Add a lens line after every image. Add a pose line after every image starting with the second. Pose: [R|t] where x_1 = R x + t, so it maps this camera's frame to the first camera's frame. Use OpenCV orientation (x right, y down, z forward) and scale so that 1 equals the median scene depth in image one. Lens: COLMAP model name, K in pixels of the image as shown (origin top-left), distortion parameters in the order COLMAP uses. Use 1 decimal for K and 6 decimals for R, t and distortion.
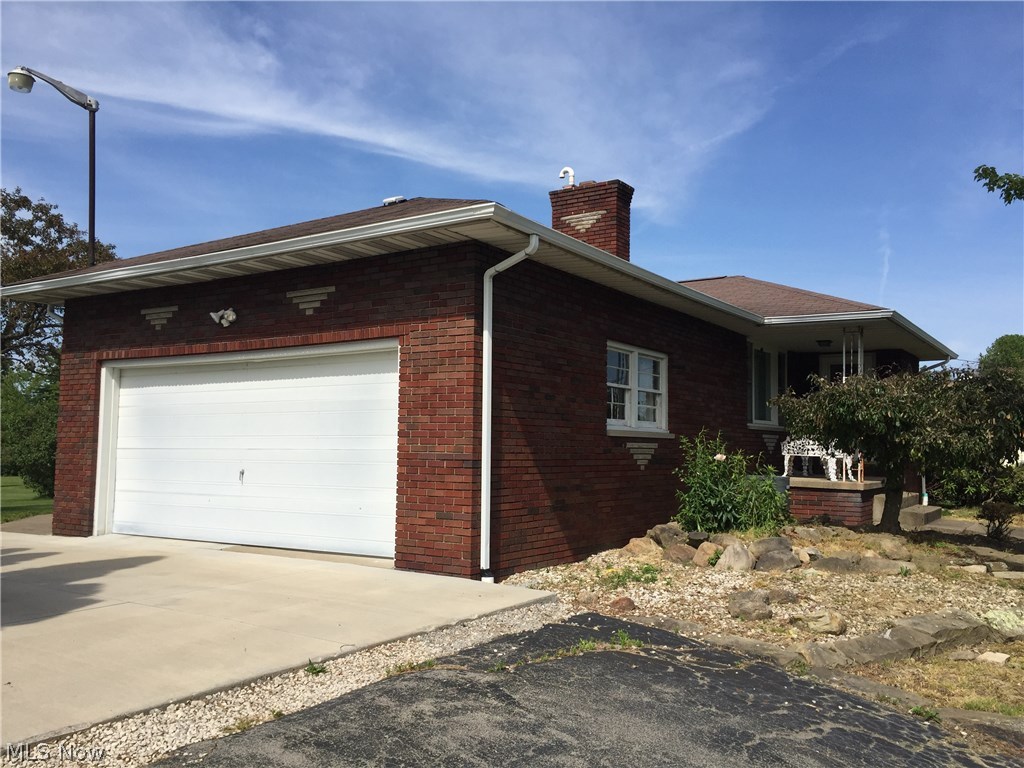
lens RADIAL K [[852.3, 0, 512.4], [0, 852.3, 384.6], [0, 0, 1]] dist [-0.002223, 0.004761]
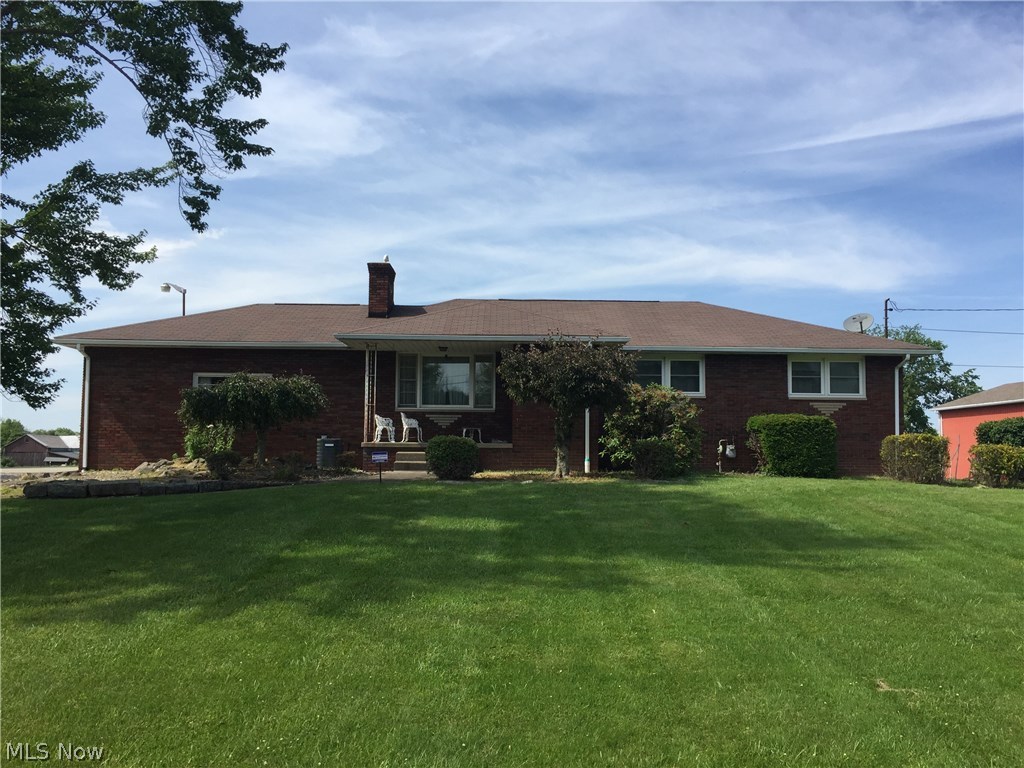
lens RADIAL K [[852.3, 0, 508.7], [0, 852.3, 313.5], [0, 0, 1]] dist [-0.002223, 0.004761]
pose [[0.540565, -0.135039, -0.830394, 2.586371], [0.062829, 0.990757, -0.120217, 0.119916], [0.838953, 0.012813, 0.544053, 0.556162]]
